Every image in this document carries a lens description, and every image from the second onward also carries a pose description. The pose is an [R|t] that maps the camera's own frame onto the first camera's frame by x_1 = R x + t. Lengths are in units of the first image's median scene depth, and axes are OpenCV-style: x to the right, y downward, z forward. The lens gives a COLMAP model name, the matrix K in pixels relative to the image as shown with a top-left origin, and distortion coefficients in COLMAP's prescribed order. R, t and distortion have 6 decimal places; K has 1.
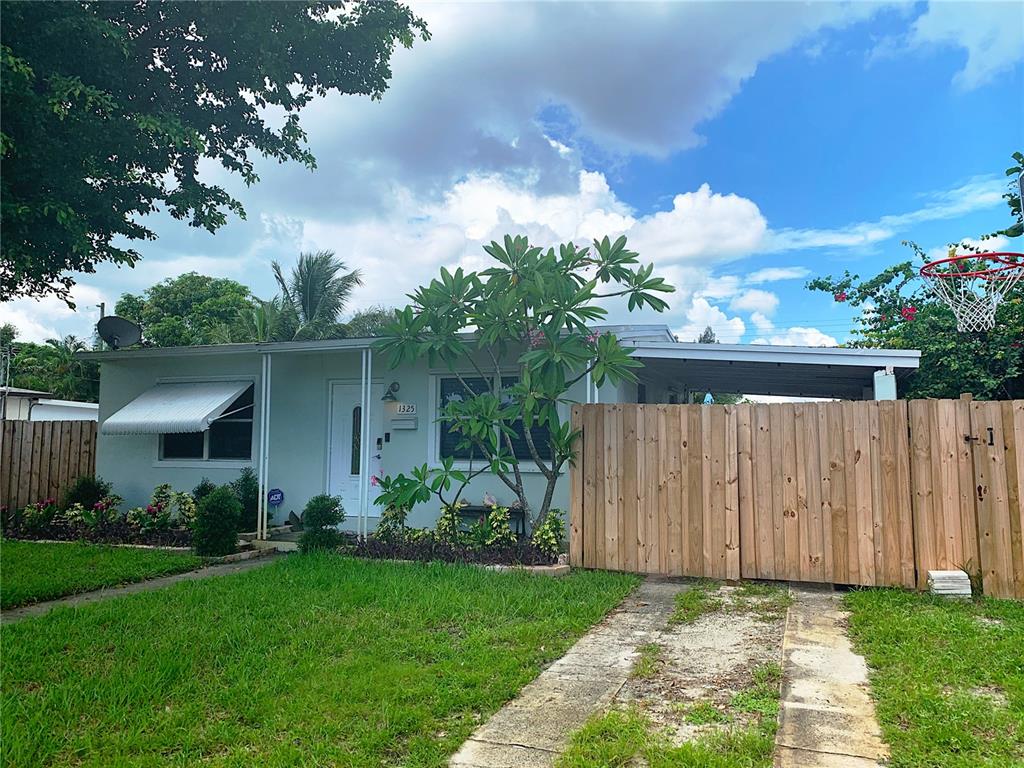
lens RADIAL K [[835.5, 0, 552.1], [0, 835.5, 409.0], [0, 0, 1]] dist [0.033816, 0.005371]
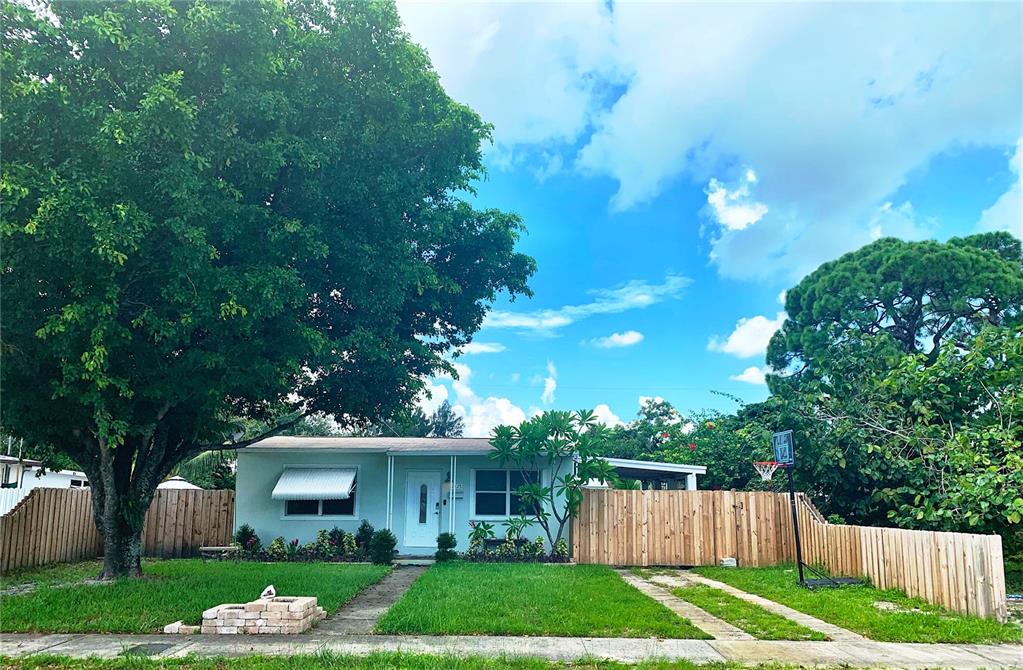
lens RADIAL K [[840.4, 0, 534.8], [0, 840.4, 330.0], [0, 0, 1]] dist [0.028049, -0.035273]
pose [[0.933261, 0.076428, 0.350974, -0.721194], [-0.019918, 0.986610, -0.161879, -0.047177], [-0.358646, 0.144085, 0.922287, -0.880480]]
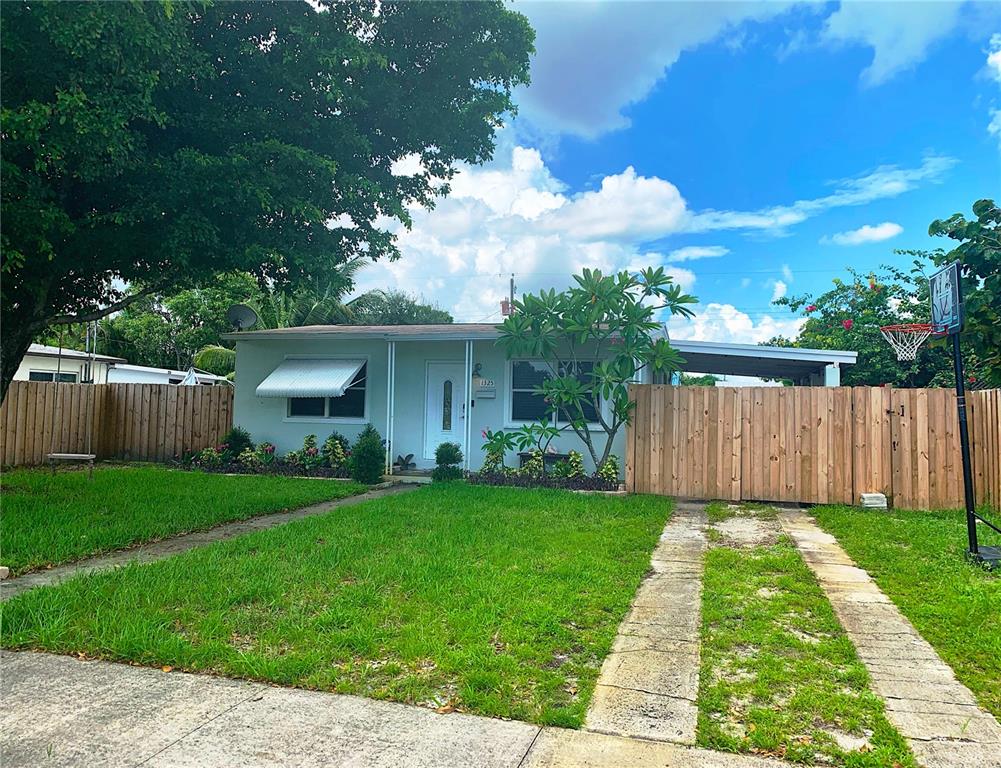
lens RADIAL K [[816.9, 0, 513.7], [0, 816.9, 407.2], [0, 0, 1]] dist [0.017064, -0.009626]
pose [[0.998389, 0.017198, 0.054062, -0.208881], [-0.019316, 0.999057, 0.038894, -0.014217], [-0.053343, -0.039876, 0.997780, -0.357287]]
